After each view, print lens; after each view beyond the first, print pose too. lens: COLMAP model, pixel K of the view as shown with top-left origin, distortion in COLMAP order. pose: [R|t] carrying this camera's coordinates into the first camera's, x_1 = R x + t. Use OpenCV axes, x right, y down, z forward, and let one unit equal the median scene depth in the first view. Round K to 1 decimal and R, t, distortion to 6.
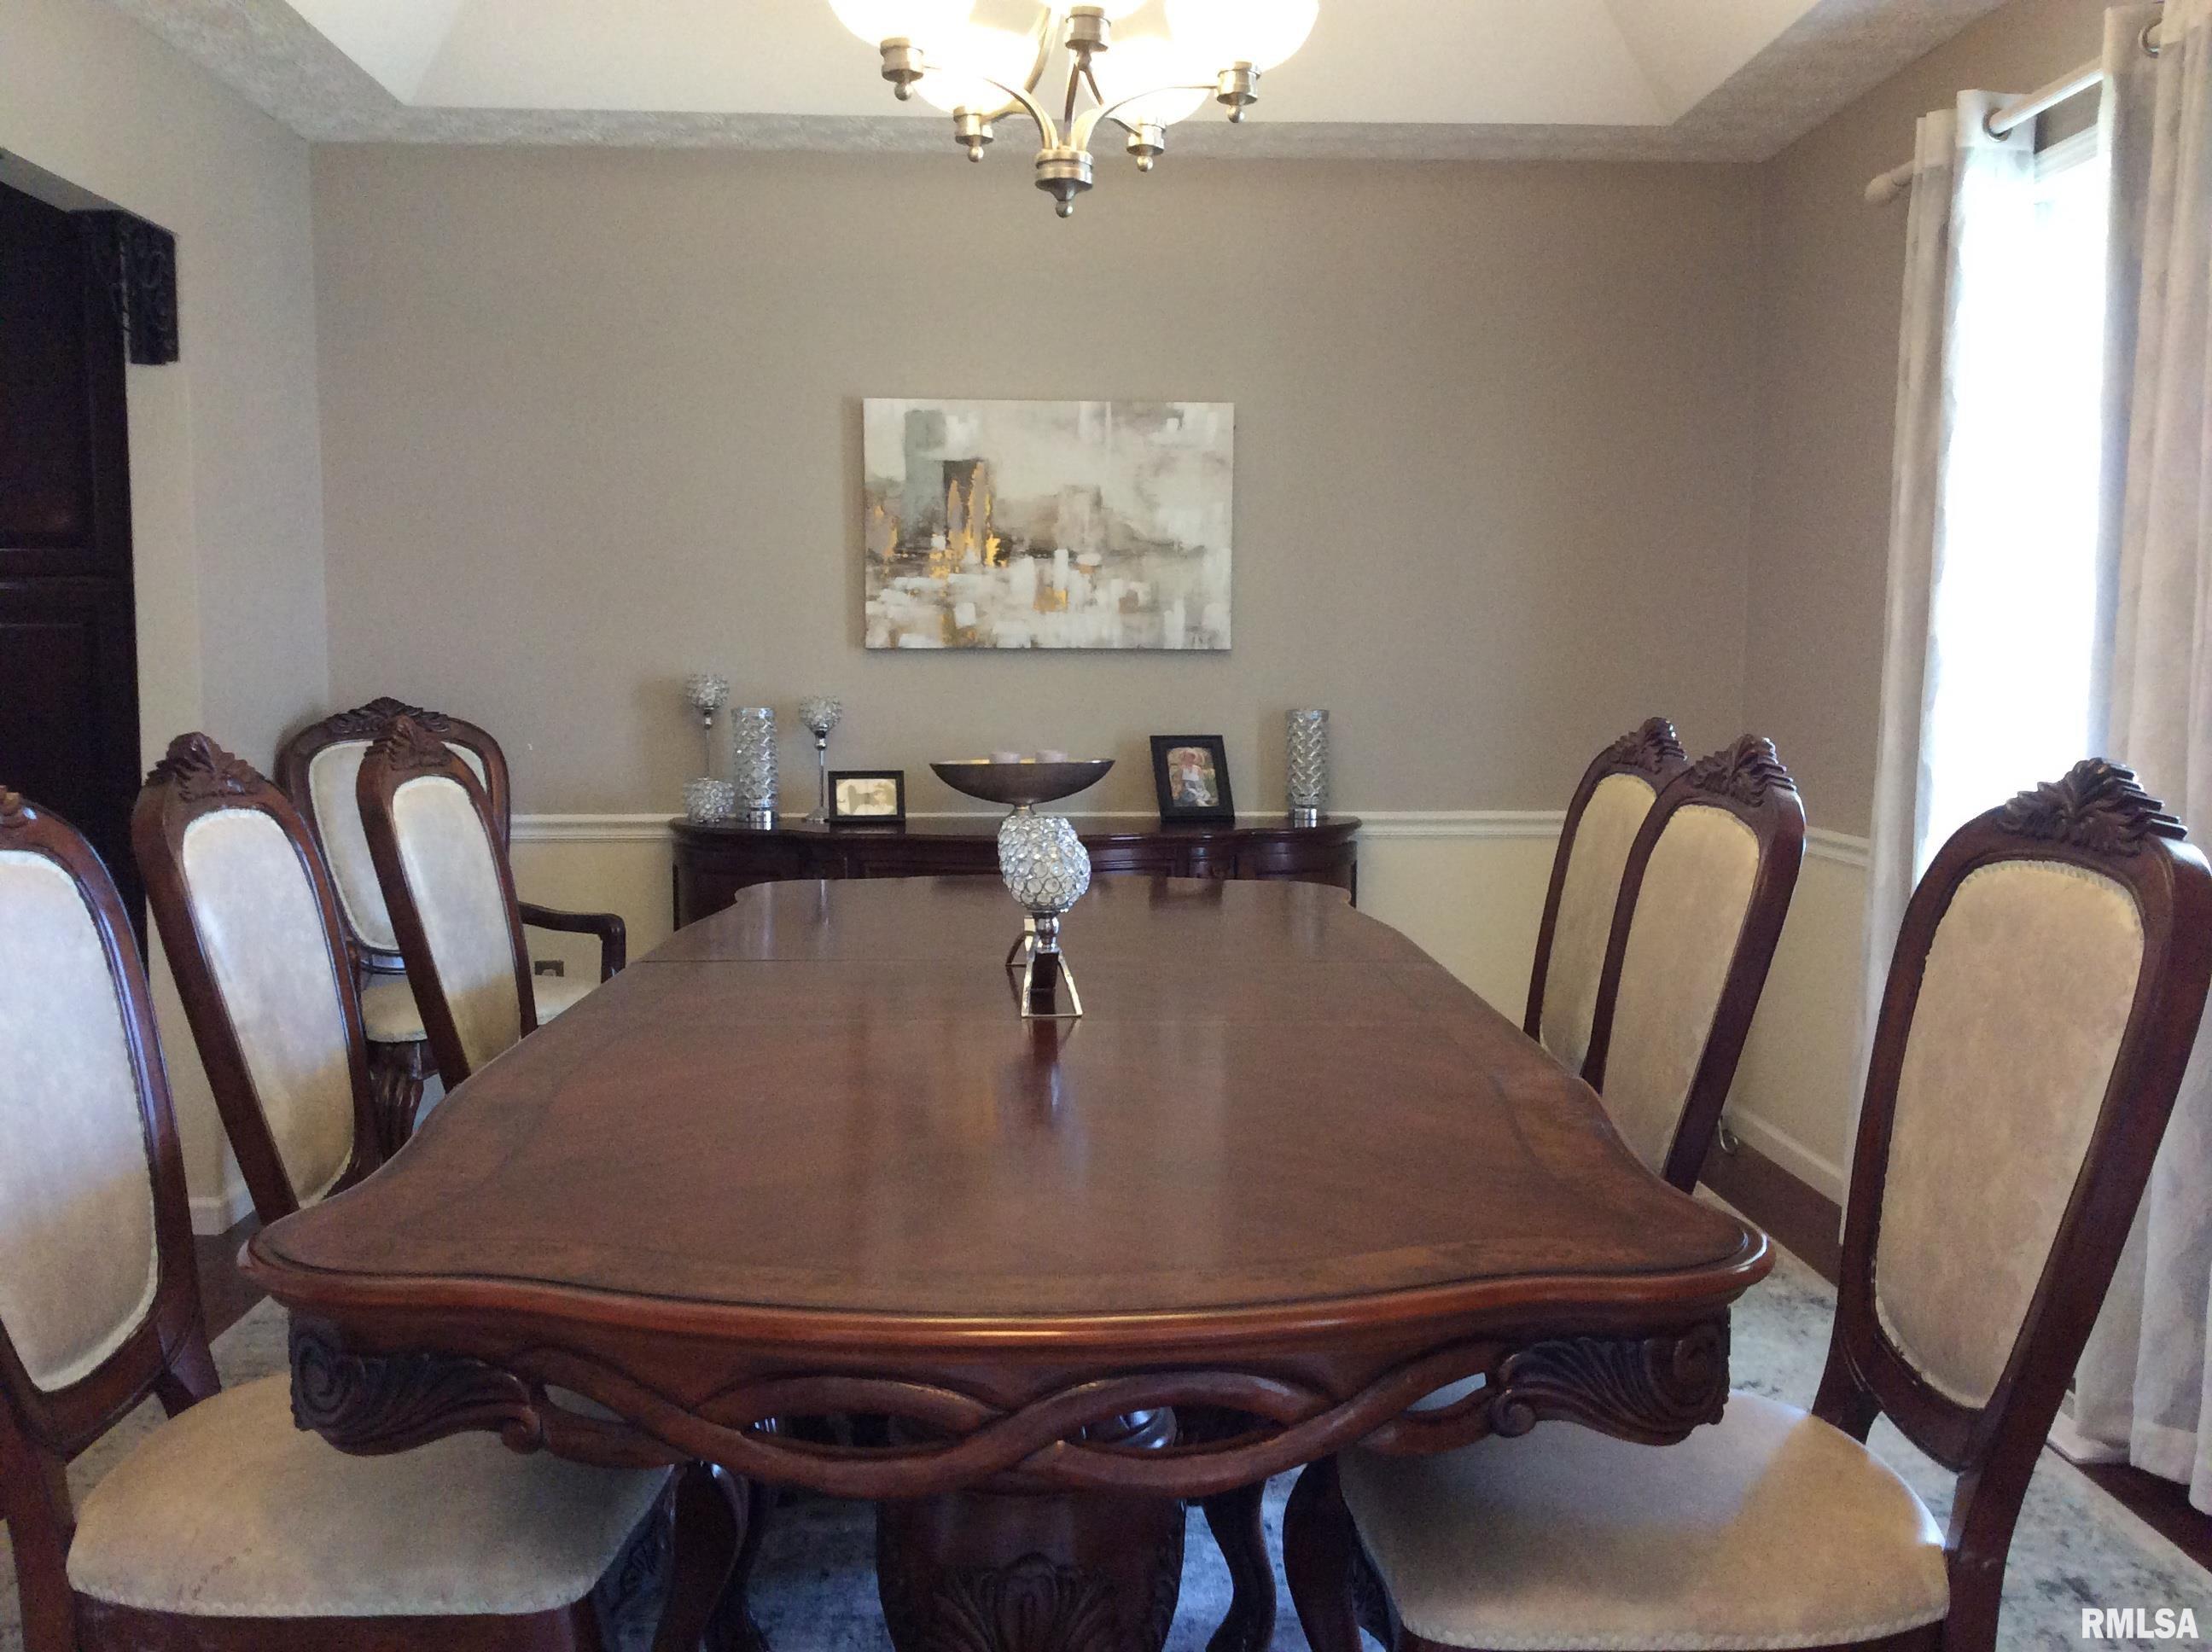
lens RADIAL K [[1995.6, 0, 1125.0], [0, 1995.6, 825.6], [0, 0, 1]] dist [0.122490, -0.233572]
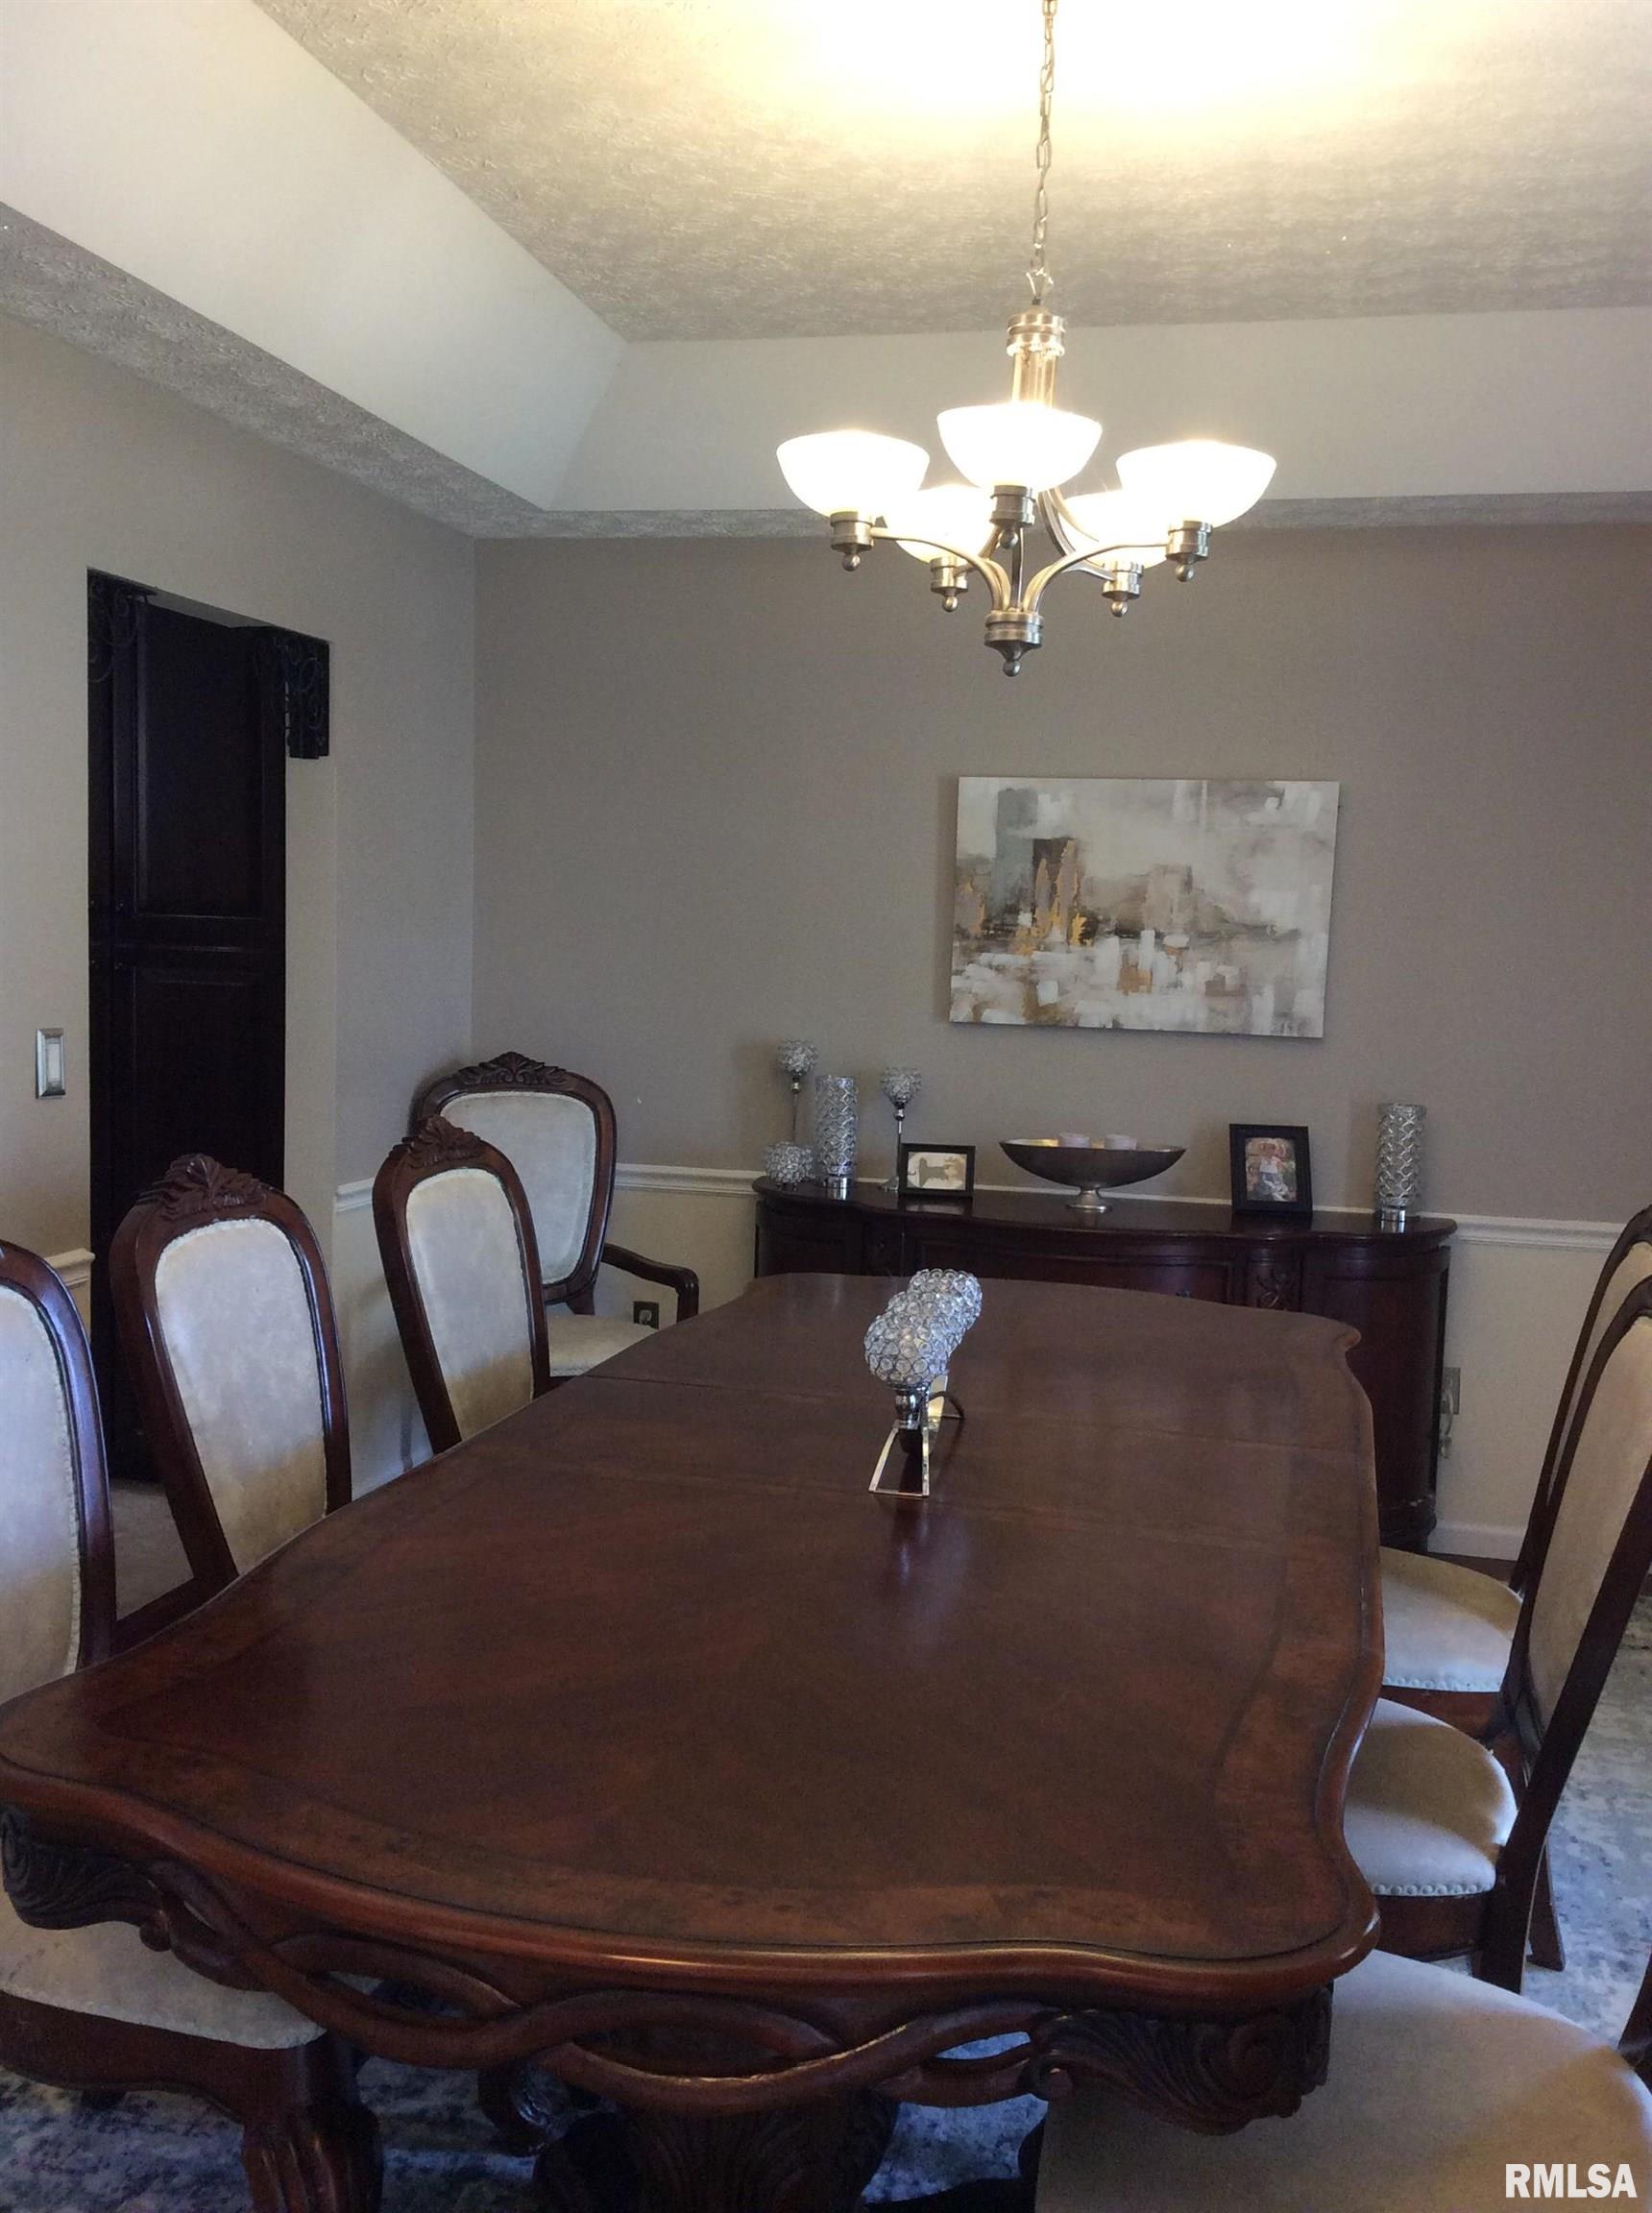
lens RADIAL K [[2004.5, 0, 854.0], [0, 2004.5, 1108.5], [0, 0, 1]] dist [0.117709, -0.228168]
pose [[0.960568, 0.056374, -0.272271, 0.103917], [-0.054817, 0.998407, 0.013327, -0.055789], [0.272589, 0.002123, 0.962128, 0.008608]]
